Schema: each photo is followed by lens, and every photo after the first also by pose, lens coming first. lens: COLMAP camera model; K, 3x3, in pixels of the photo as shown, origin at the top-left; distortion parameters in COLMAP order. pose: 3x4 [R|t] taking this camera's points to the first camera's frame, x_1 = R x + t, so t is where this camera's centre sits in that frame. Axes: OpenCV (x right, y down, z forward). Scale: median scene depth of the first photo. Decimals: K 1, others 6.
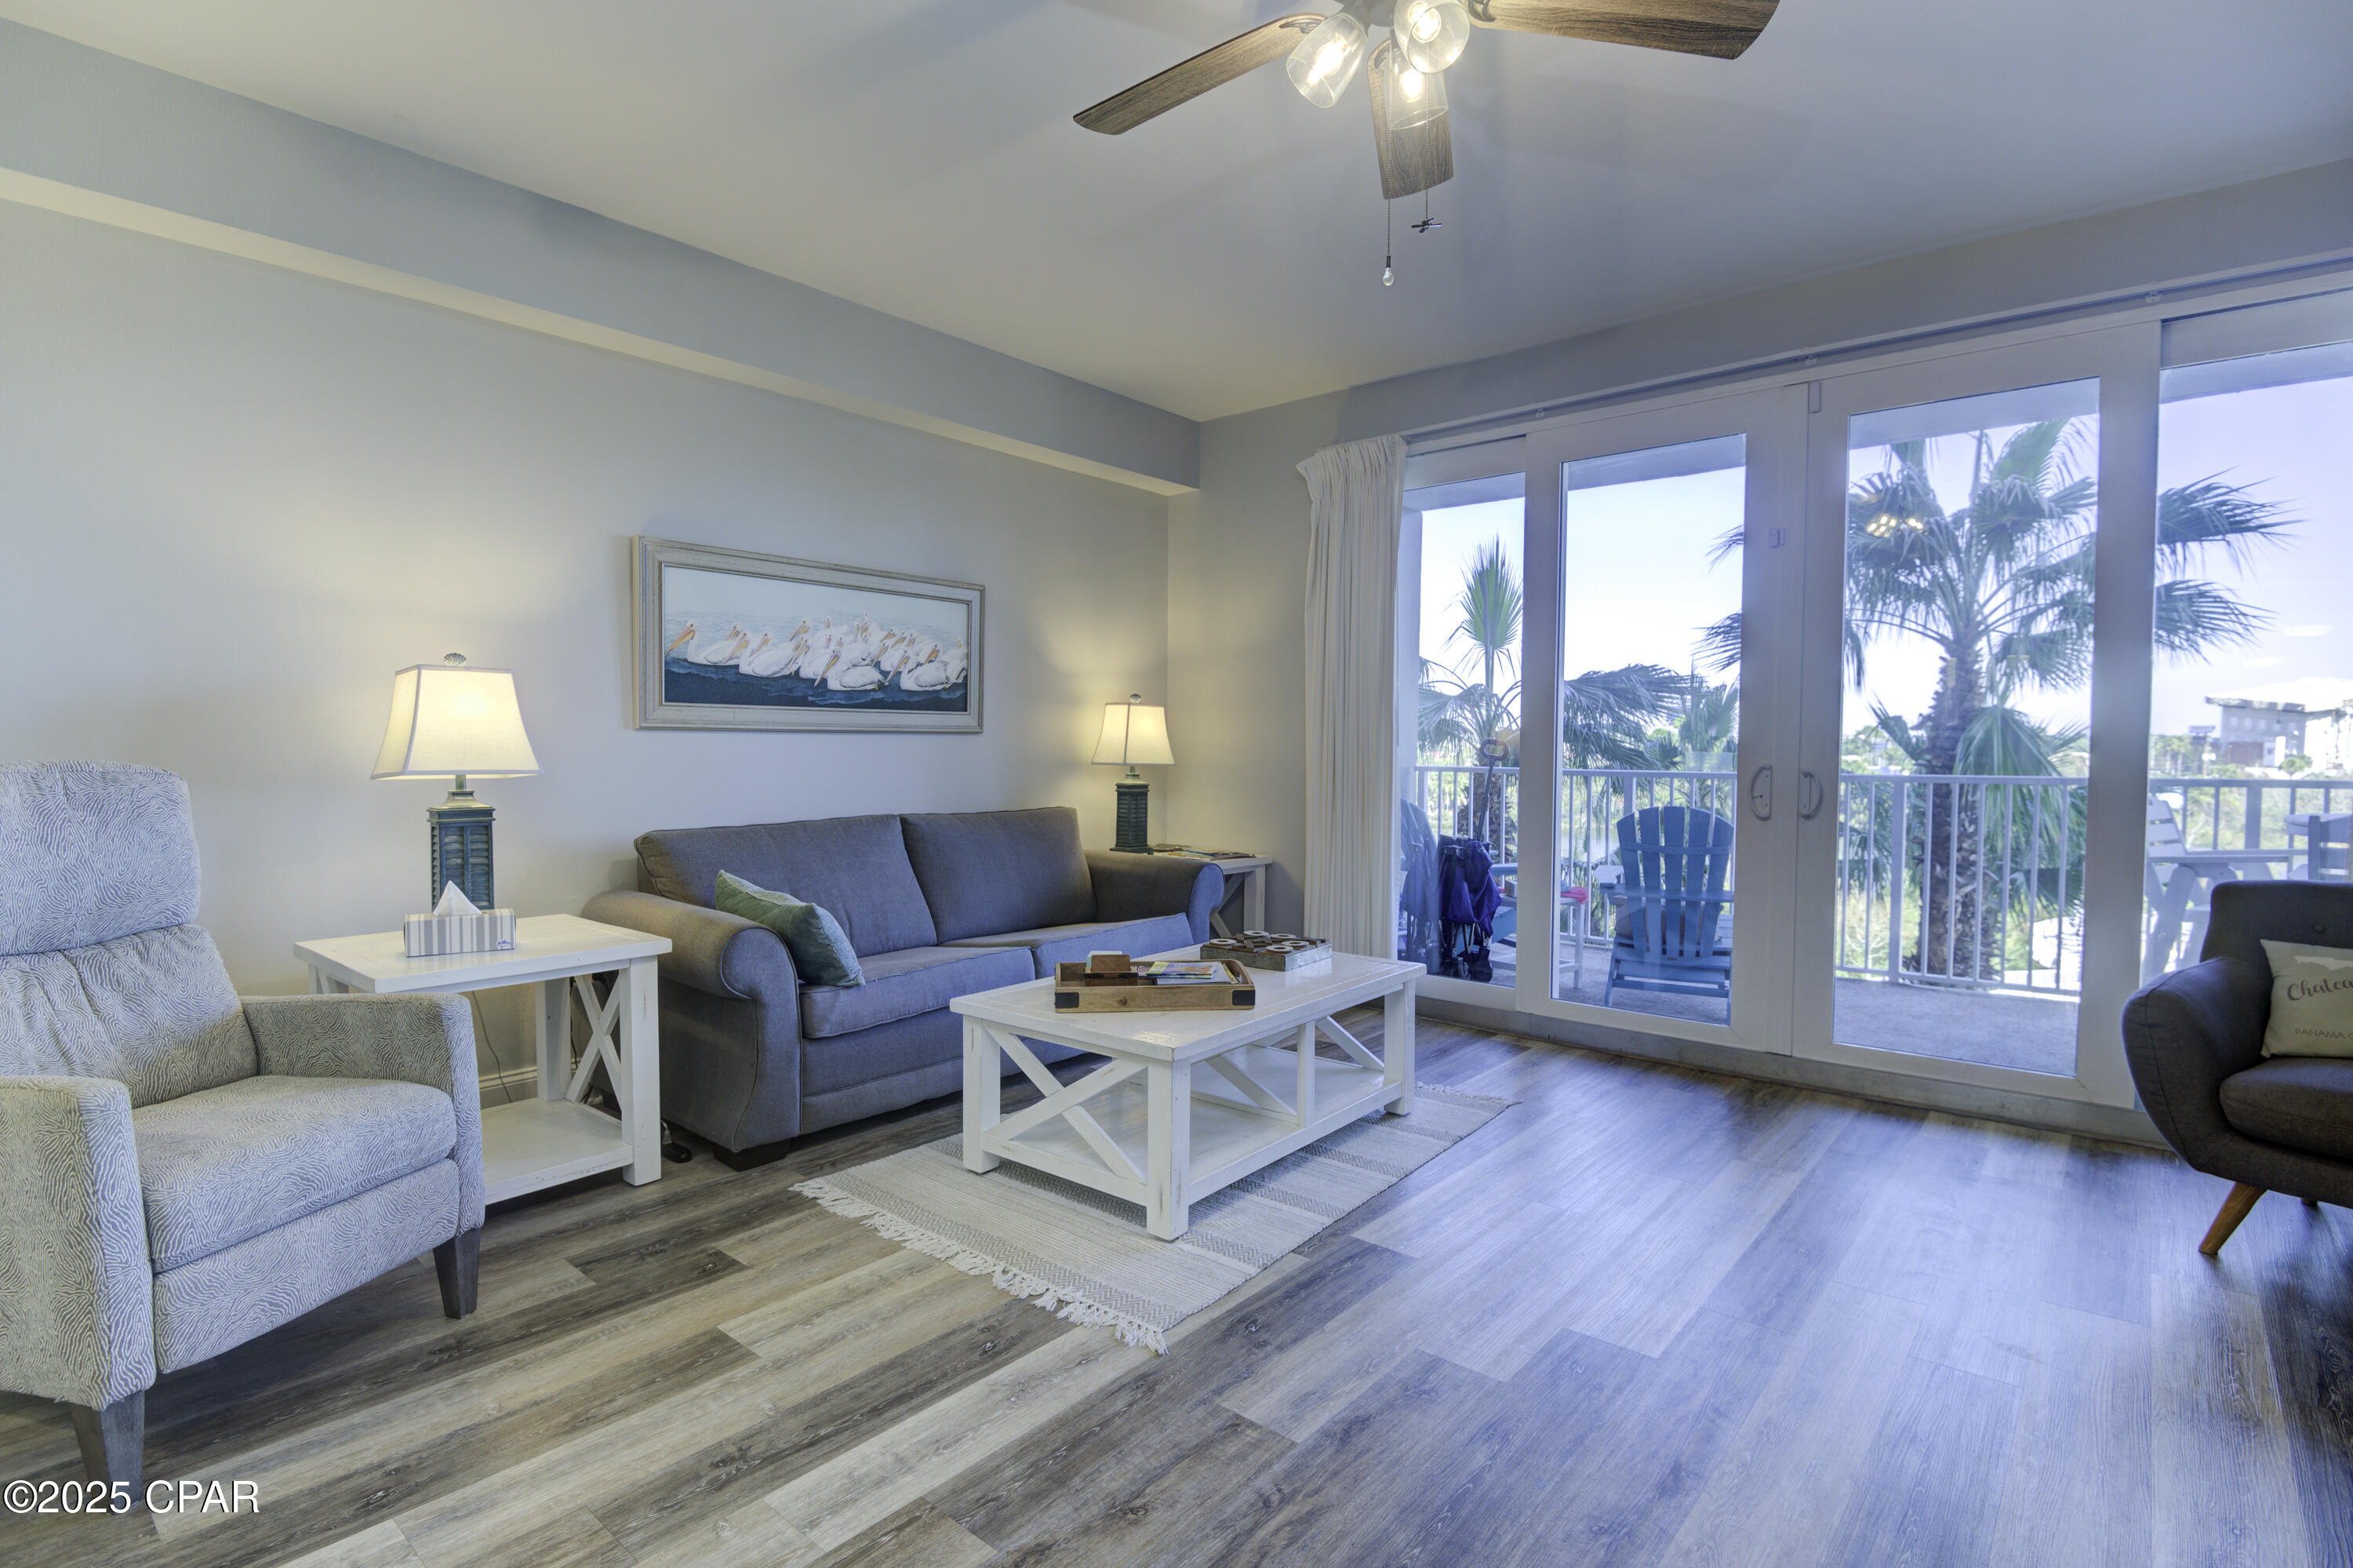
lens RADIAL K [[1128.7, 0, 1175.9], [0, 1128.7, 785.8], [0, 0, 1]] dist [-0.024461, -0.002211]
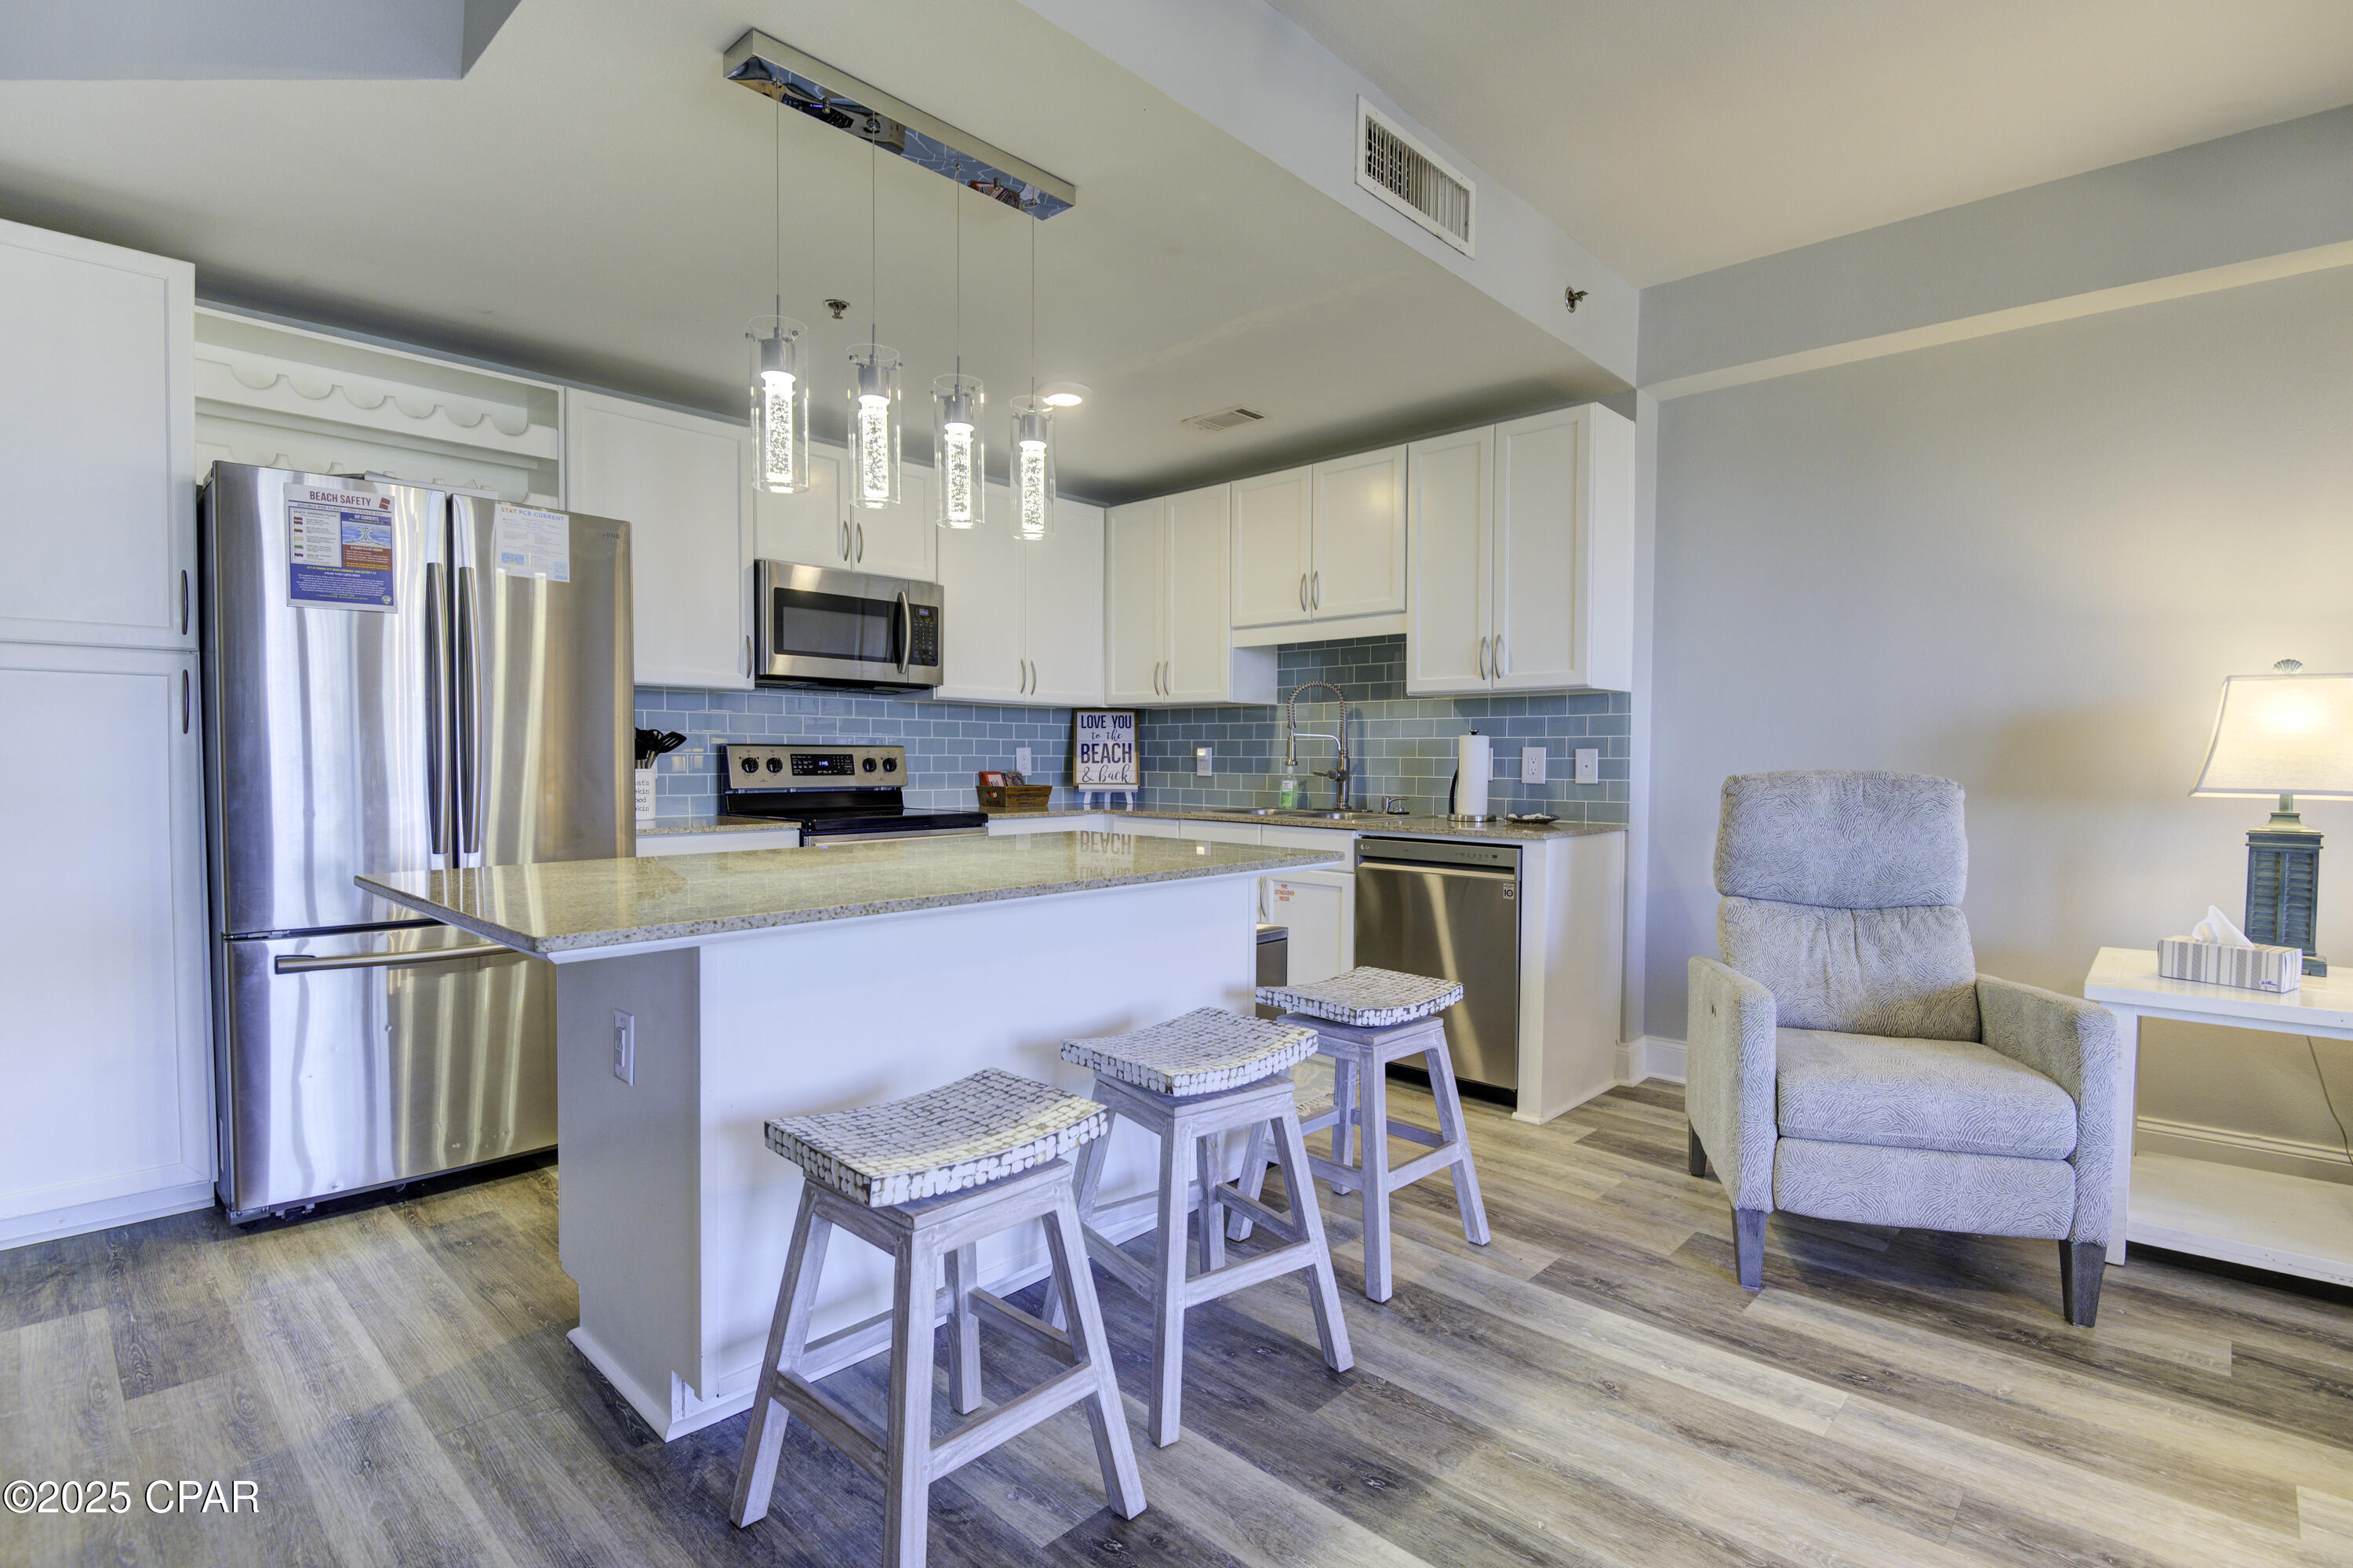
lens RADIAL K [[1128.7, 0, 1177.5], [0, 1128.7, 786.3], [0, 0, 1]] dist [-0.024461, -0.002211]
pose [[-0.049927, 0.025659, -0.998423, 0.397924], [-0.040661, 0.998789, 0.027701, -0.006979], [0.997925, 0.041980, -0.048823, 0.214843]]
